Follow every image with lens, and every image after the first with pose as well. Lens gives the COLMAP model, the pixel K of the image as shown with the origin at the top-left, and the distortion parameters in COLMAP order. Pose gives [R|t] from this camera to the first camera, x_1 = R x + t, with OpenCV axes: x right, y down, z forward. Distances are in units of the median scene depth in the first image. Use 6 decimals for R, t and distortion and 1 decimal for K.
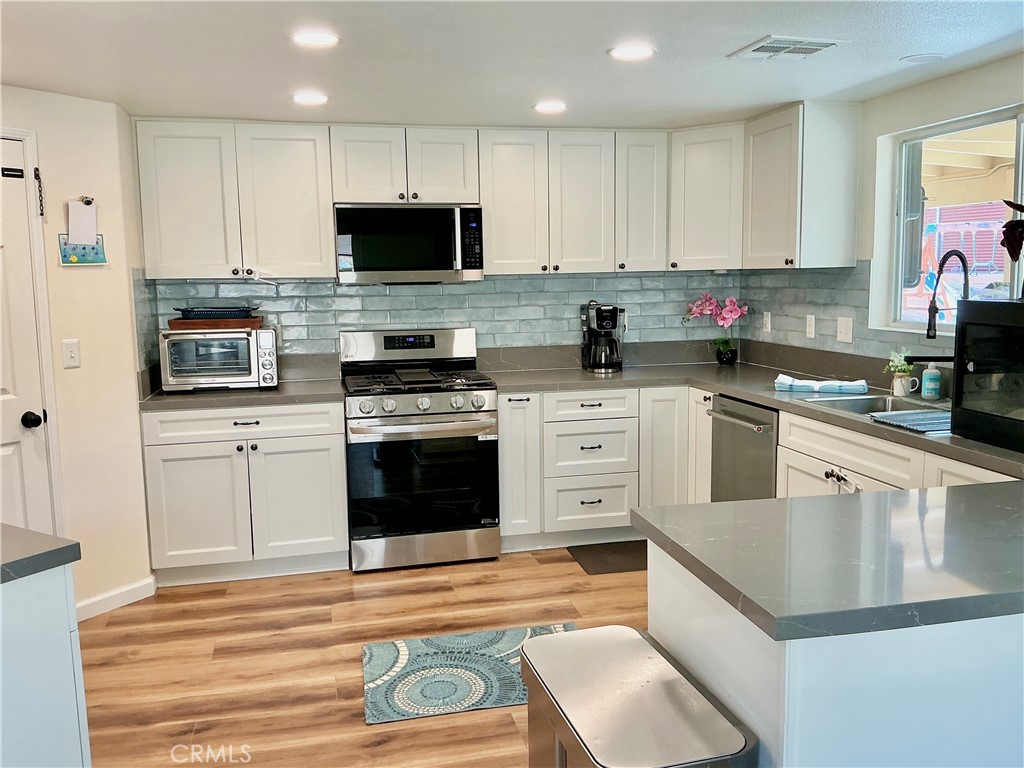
lens RADIAL K [[866.3, 0, 512.0], [0, 866.3, 384.0], [0, 0, 1]] dist [0.120639, -0.252759]
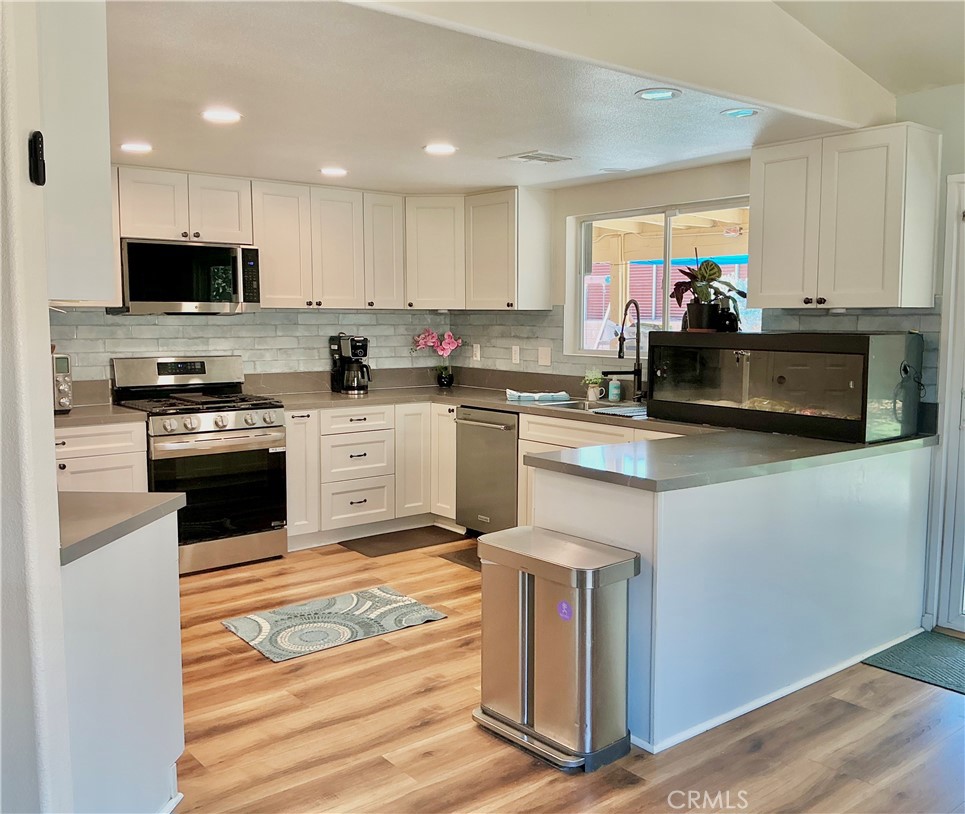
lens RADIAL K [[923.5, 0, 528.3], [0, 923.5, 405.6], [0, 0, 1]] dist [0.088554, -0.008469]
pose [[0.884540, -0.025089, 0.465790, -0.297070], [0.038960, 0.999037, -0.020173, 0.040288], [-0.464835, 0.035991, 0.884665, -0.235563]]
